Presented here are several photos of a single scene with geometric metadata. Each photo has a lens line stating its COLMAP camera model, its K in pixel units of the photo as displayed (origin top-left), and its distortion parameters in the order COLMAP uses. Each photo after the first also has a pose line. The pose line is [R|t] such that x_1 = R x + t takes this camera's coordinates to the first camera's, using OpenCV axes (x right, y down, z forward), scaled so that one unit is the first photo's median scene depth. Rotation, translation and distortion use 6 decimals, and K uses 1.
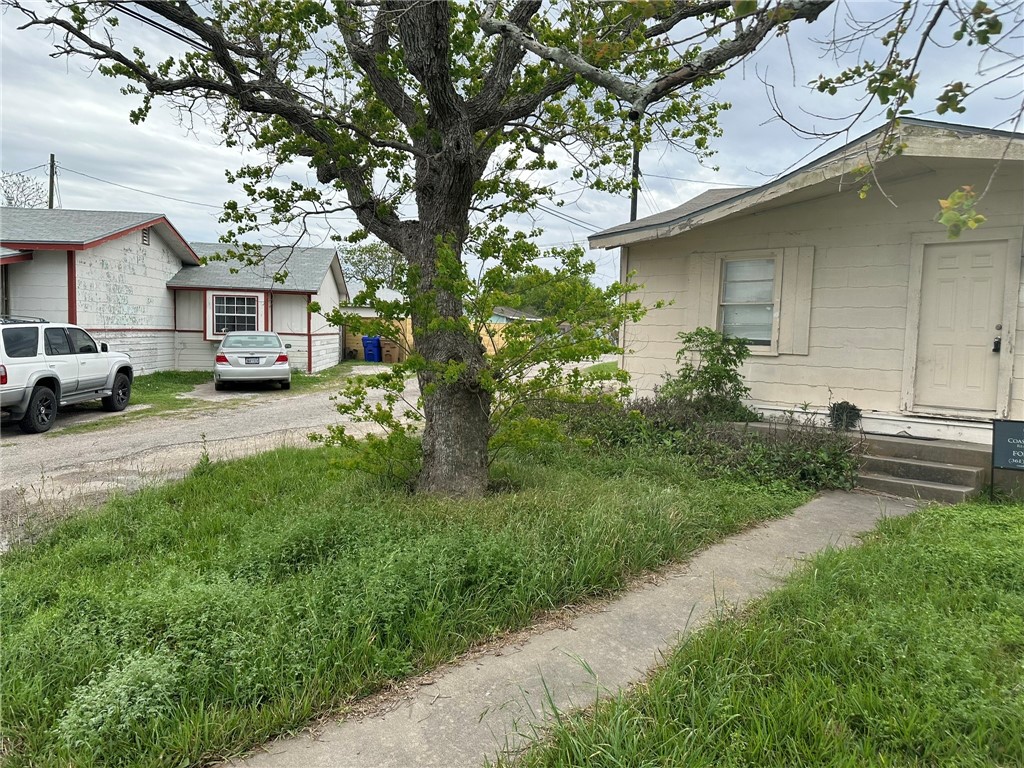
lens RADIAL K [[718.6, 0, 513.0], [0, 718.6, 380.8], [0, 0, 1]] dist [0.069694, -0.084671]
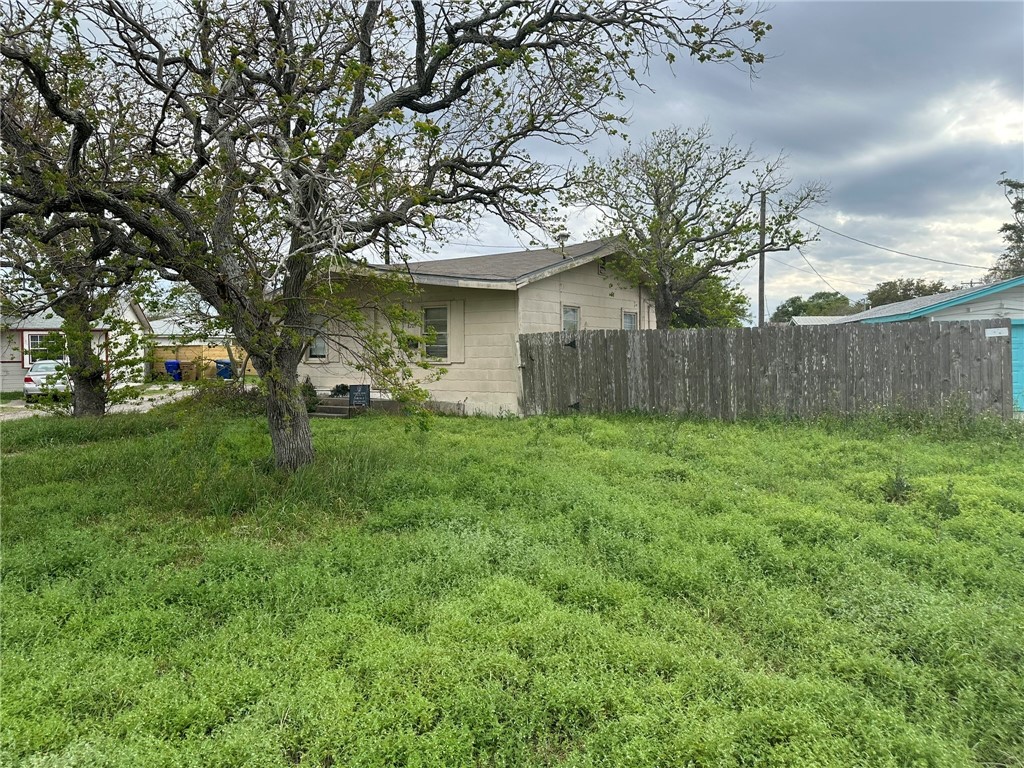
lens RADIAL K [[718.6, 0, 511.6], [0, 718.6, 386.9], [0, 0, 1]] dist [0.069694, -0.084671]
pose [[0.987801, -0.041369, 0.150125, 0.840209], [0.043961, 0.998935, -0.013983, 0.117860], [-0.149387, 0.020412, 0.988568, -1.480772]]
